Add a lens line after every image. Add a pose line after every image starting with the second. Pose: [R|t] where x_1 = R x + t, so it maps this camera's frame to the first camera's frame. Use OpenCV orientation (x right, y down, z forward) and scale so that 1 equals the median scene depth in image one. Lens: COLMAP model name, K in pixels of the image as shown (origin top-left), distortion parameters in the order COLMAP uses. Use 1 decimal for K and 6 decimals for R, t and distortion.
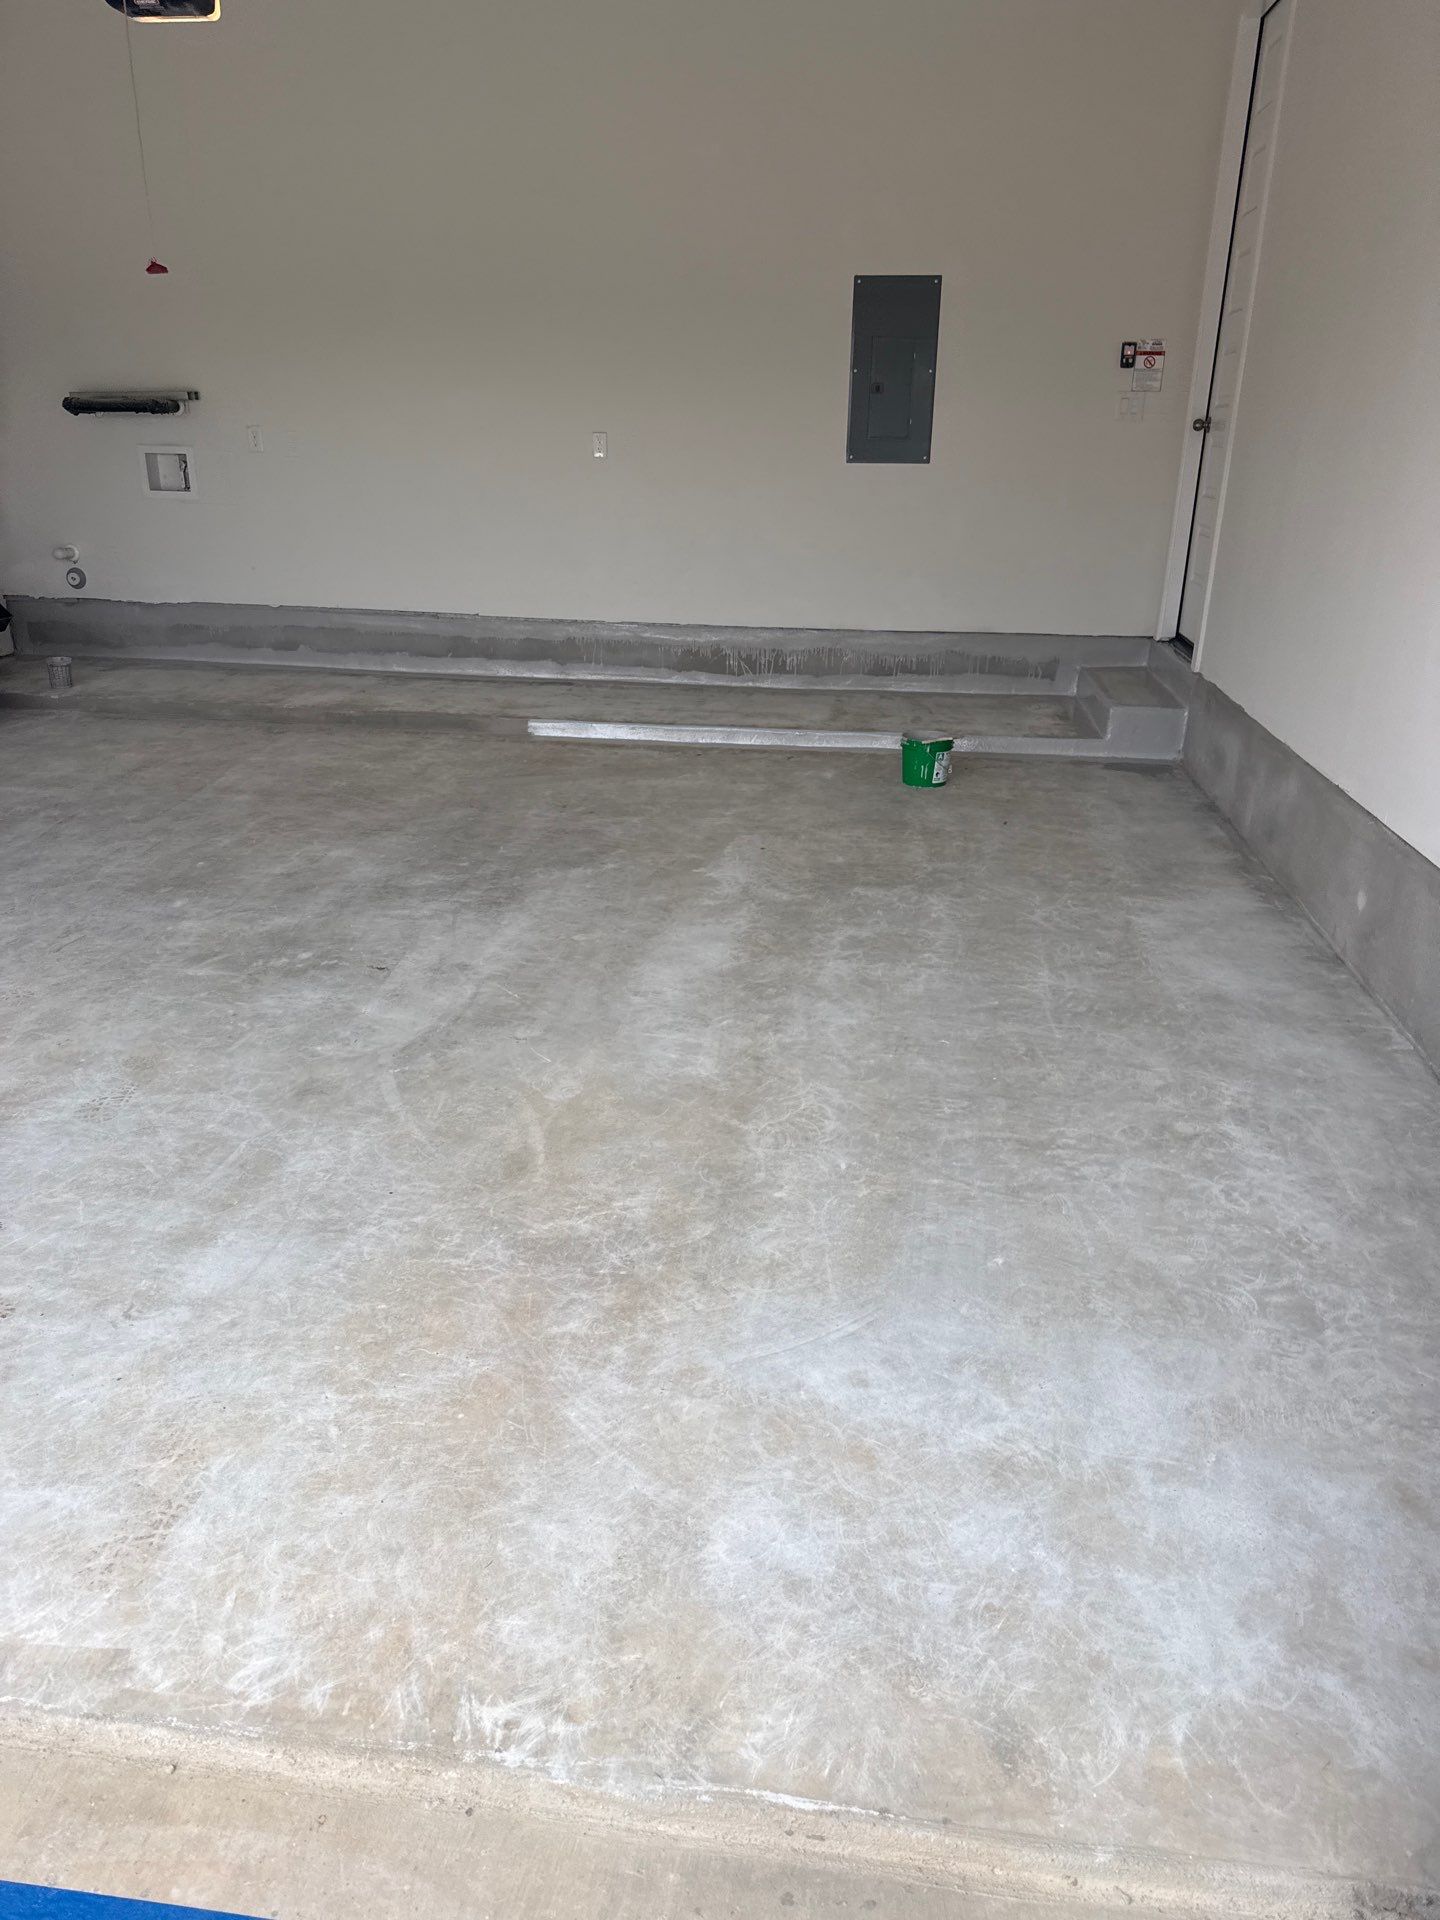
lens RADIAL K [[1272.1, 0, 684.3], [0, 1272.1, 975.4], [0, 0, 1]] dist [0.166871, -0.293546]
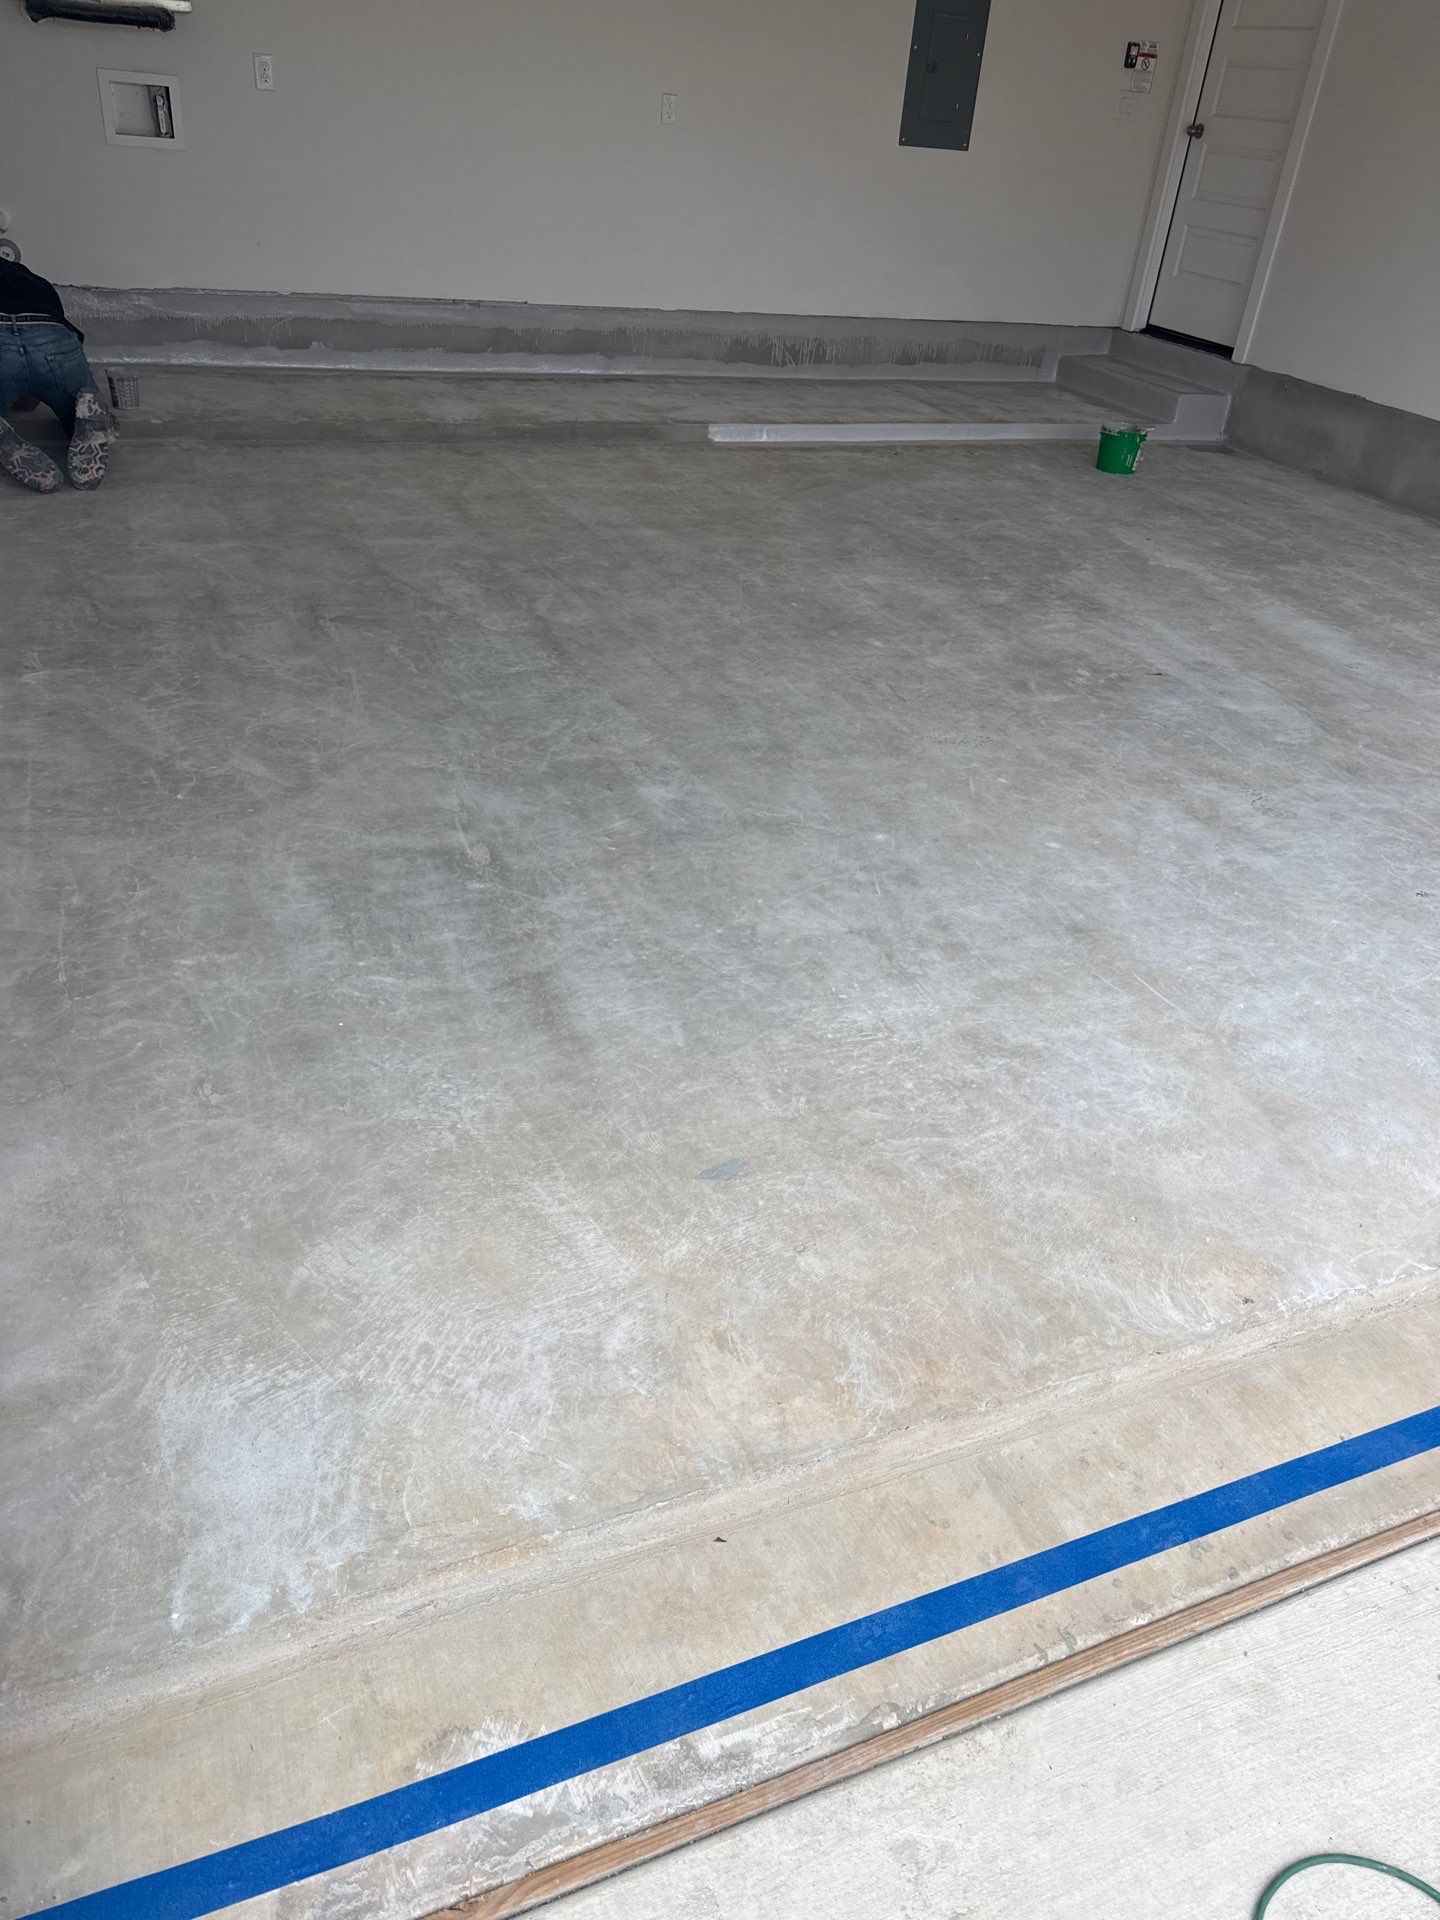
lens RADIAL K [[1255.5, 0, 720.0], [0, 1255.5, 960.0], [0, 0, 1]] dist [0.037883, -0.035000]
pose [[0.874619, -0.224698, 0.429595, -0.797502], [0.119805, 0.958800, 0.257584, -0.069981], [-0.469775, -0.173820, 0.865505, 0.112383]]
